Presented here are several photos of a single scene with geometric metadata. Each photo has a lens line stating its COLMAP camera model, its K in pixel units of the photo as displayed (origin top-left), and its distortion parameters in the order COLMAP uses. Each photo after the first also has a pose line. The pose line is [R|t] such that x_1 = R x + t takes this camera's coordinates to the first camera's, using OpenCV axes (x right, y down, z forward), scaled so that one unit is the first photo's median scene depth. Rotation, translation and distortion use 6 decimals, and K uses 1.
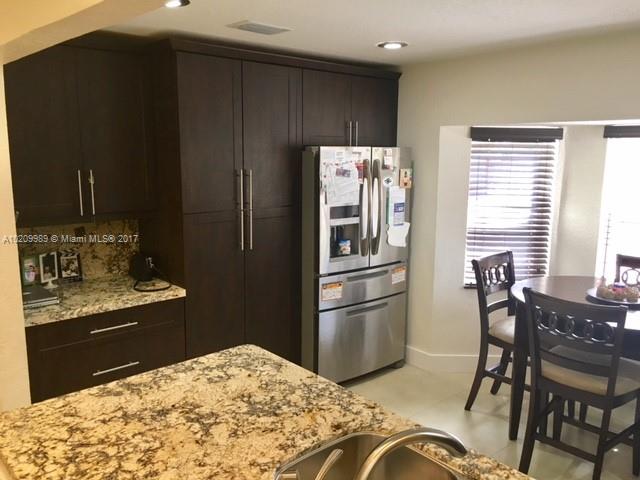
lens RADIAL K [[546.3, 0, 322.8], [0, 546.3, 237.9], [0, 0, 1]] dist [0.084624, -0.111947]
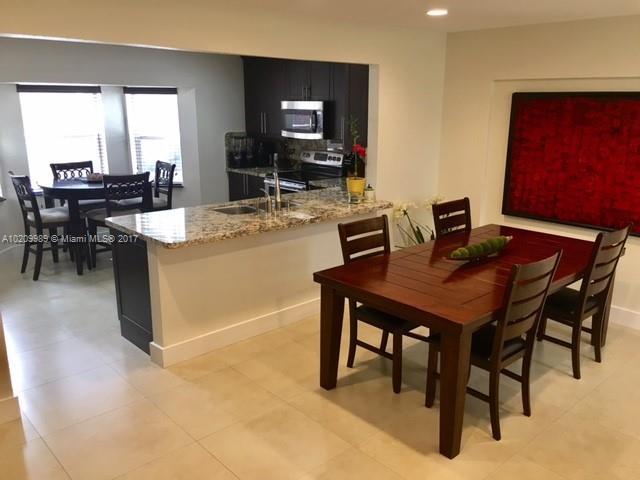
lens RADIAL K [[546.3, 0, 319.5], [0, 546.3, 240.6], [0, 0, 1]] dist [0.084624, -0.111947]
pose [[-0.012857, -0.257358, 0.966230, -2.016900], [0.160322, 0.953278, 0.256042, -0.126657], [-0.986981, 0.158200, 0.029004, 0.604989]]
